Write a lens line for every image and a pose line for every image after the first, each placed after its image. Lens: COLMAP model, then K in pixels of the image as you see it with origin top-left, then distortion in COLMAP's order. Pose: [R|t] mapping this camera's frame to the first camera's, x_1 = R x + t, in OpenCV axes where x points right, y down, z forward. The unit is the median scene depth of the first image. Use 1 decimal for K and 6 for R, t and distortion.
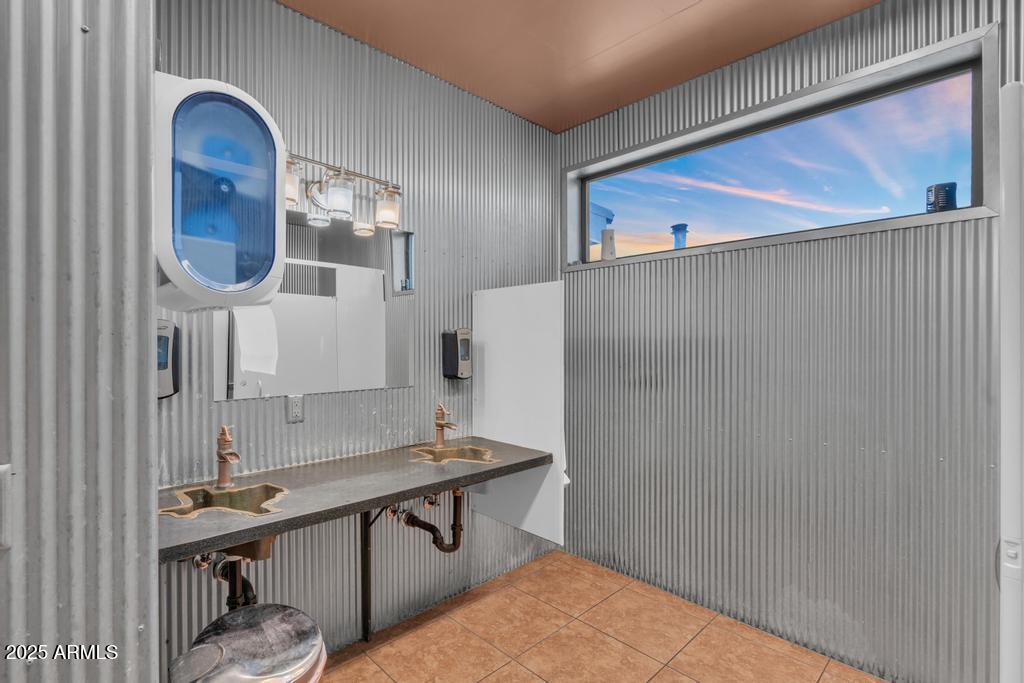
lens RADIAL K [[471.5, 0, 506.0], [0, 471.5, 343.5], [0, 0, 1]] dist [-0.001242, 0.000099]
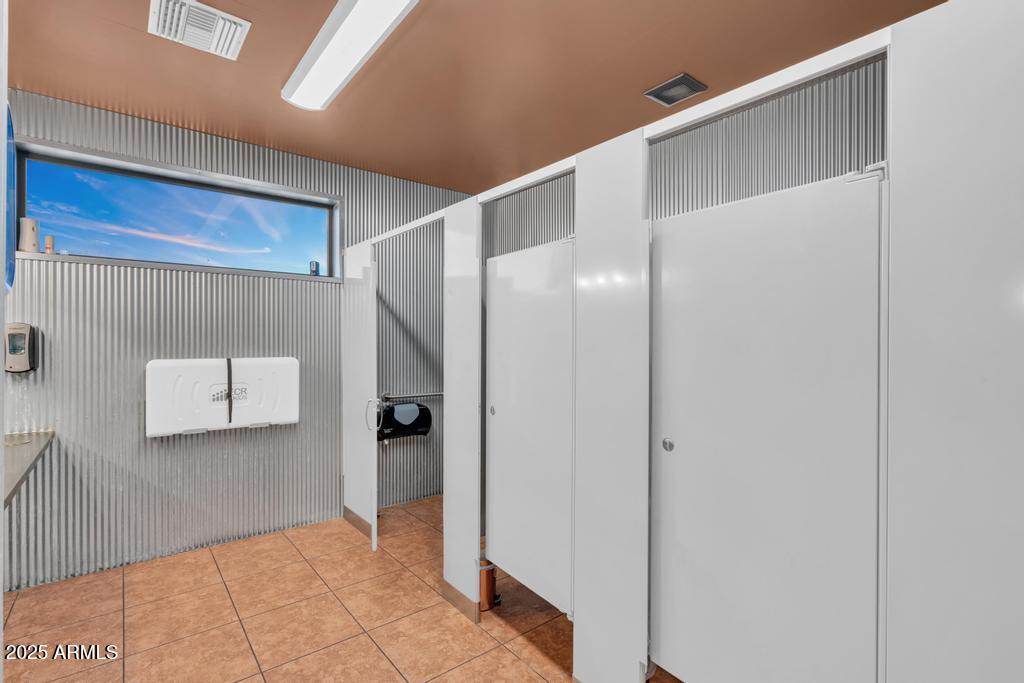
lens RADIAL K [[471.5, 0, 506.0], [0, 471.5, 343.5], [0, 0, 1]] dist [-0.001242, 0.000099]
pose [[0.999950, 0.002126, -0.009747, 1.476525], [-0.002162, 0.999991, -0.003663, -0.022909], [0.009739, 0.003684, 0.999946, -0.292182]]
